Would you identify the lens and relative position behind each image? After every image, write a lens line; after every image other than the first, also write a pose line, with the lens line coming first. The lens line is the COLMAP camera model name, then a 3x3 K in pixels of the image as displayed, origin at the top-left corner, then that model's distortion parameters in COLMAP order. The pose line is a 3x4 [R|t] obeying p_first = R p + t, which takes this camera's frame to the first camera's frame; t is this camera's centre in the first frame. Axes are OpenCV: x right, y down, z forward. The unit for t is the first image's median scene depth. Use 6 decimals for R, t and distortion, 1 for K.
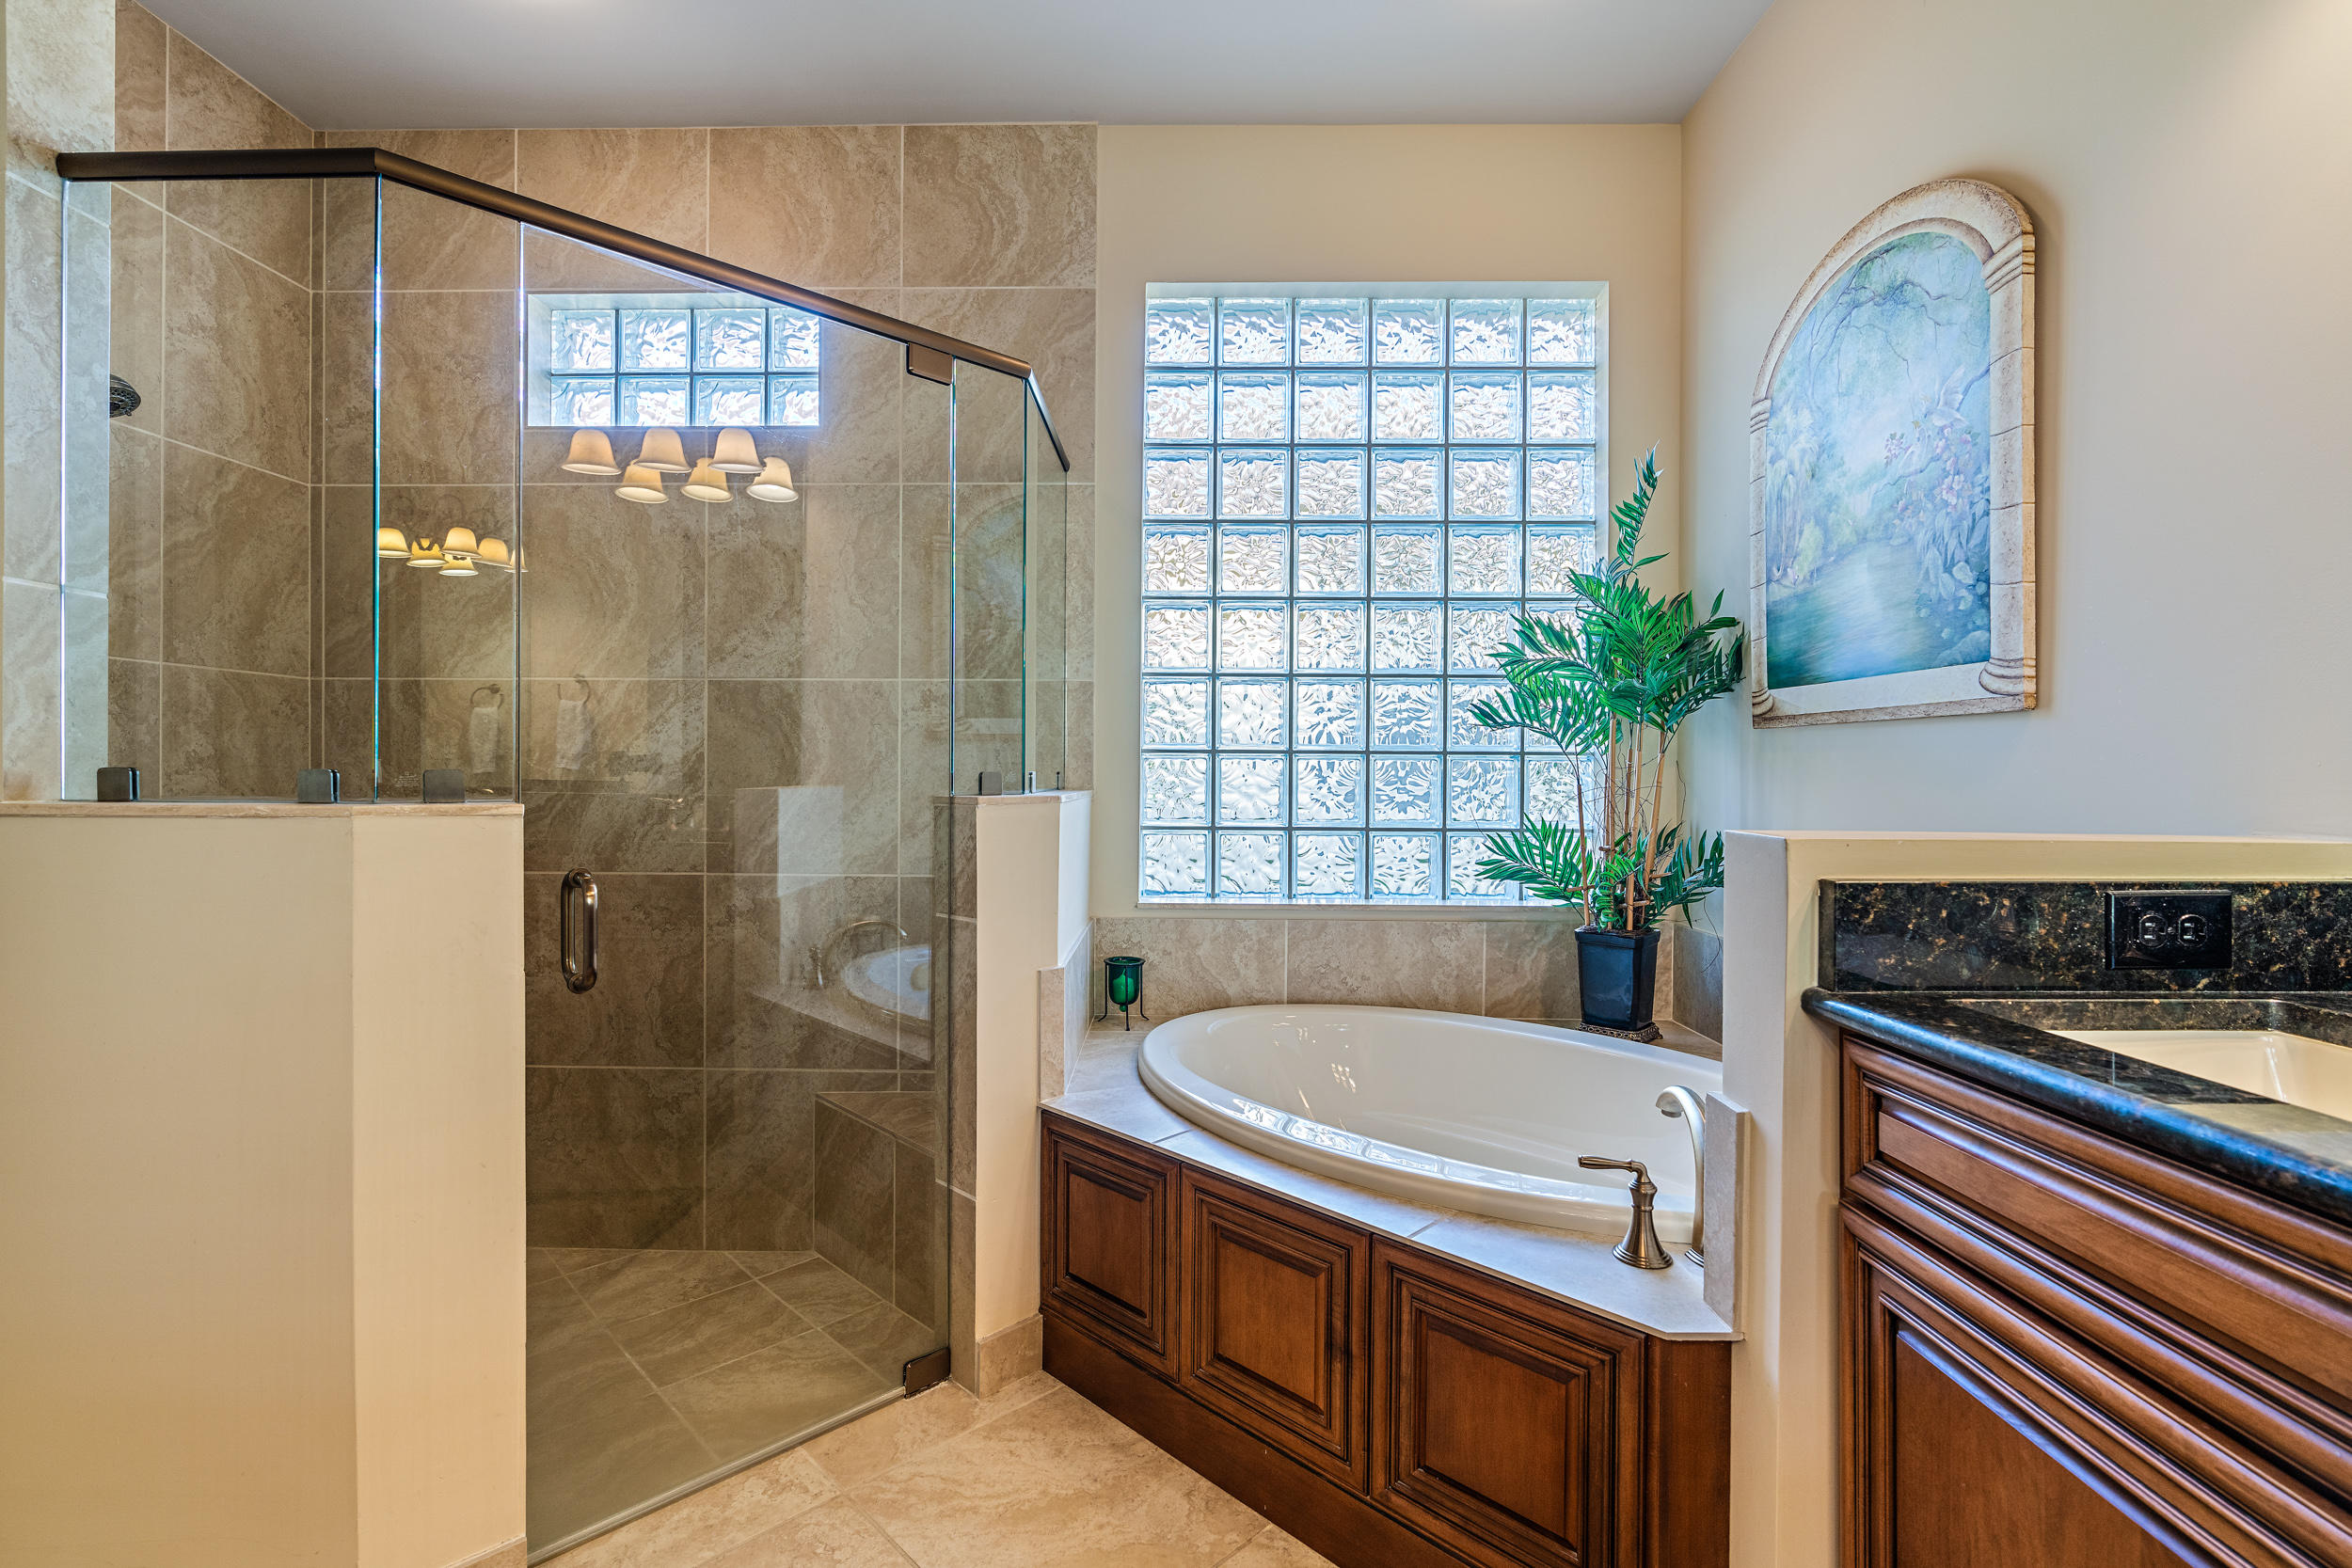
lens RADIAL K [[1066.9, 0, 1171.5], [0, 1066.9, 776.4], [0, 0, 1]] dist [-0.010701, 0.005013]
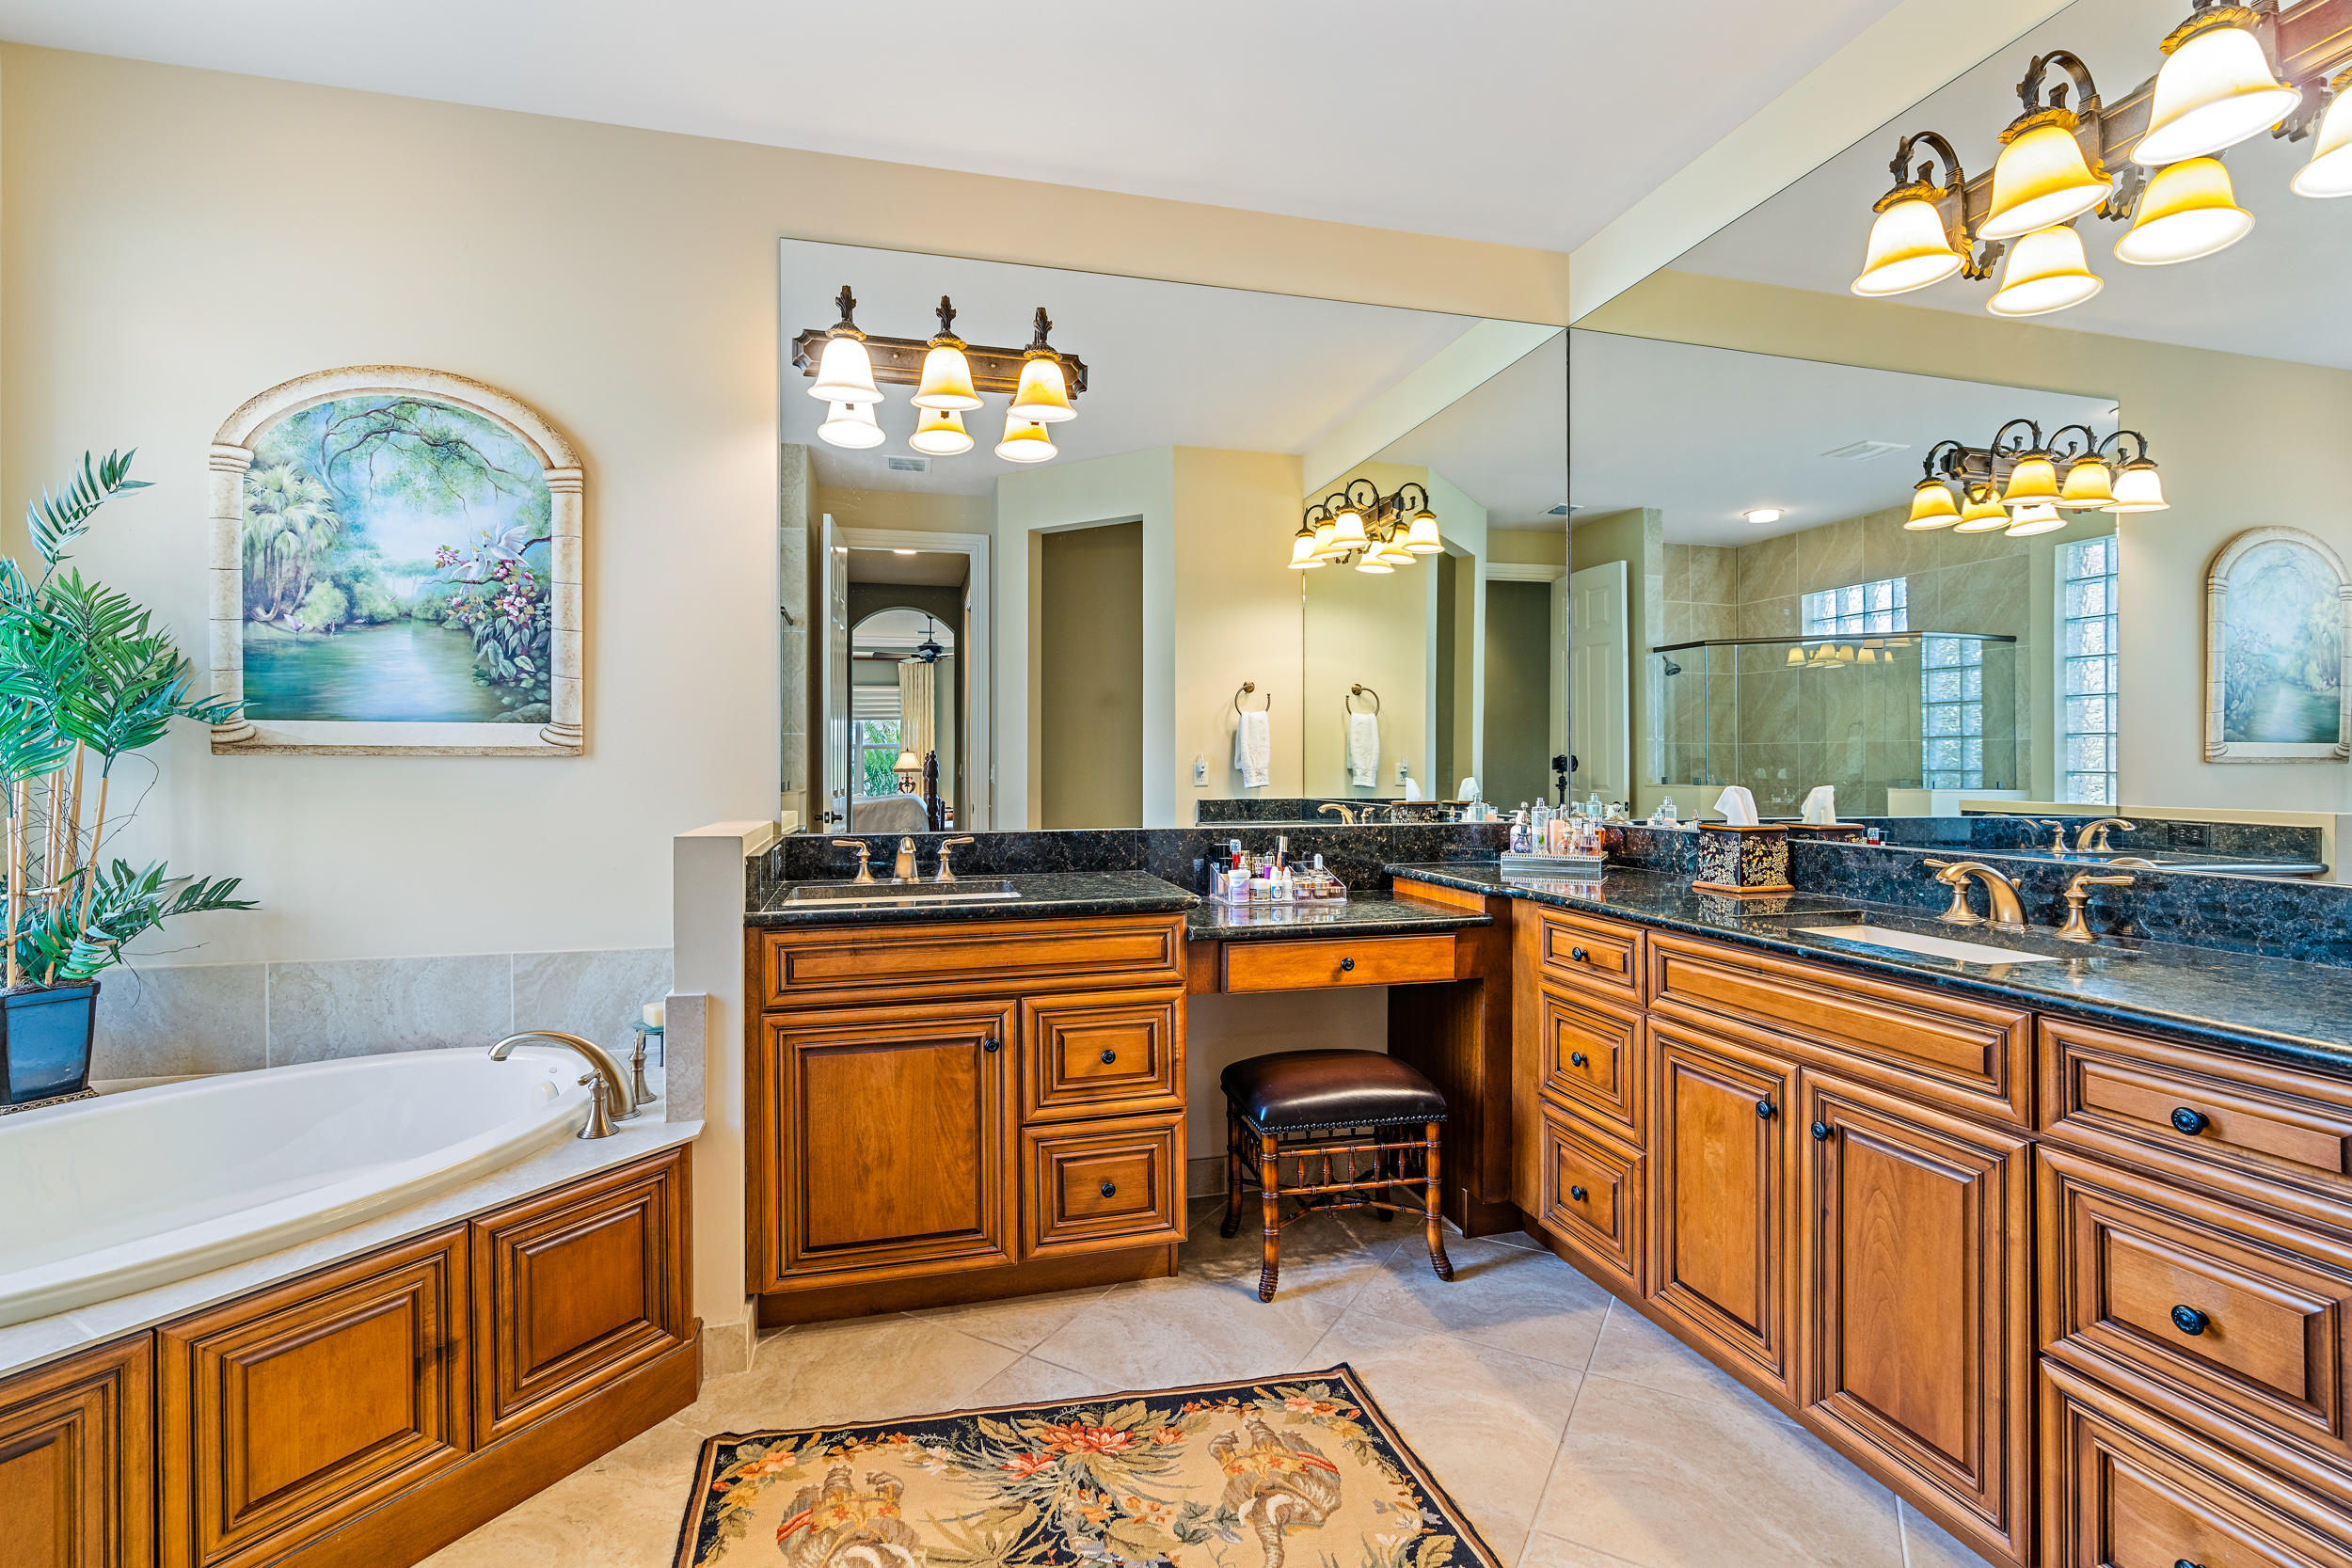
lens RADIAL K [[1066.9, 0, 1171.5], [0, 1066.9, 776.4], [0, 0, 1]] dist [-0.010701, 0.005013]
pose [[-0.275971, -0.008122, 0.961132, -0.925295], [0.004730, 0.999941, 0.009808, -0.037940], [-0.961154, 0.007253, -0.275916, 0.505439]]
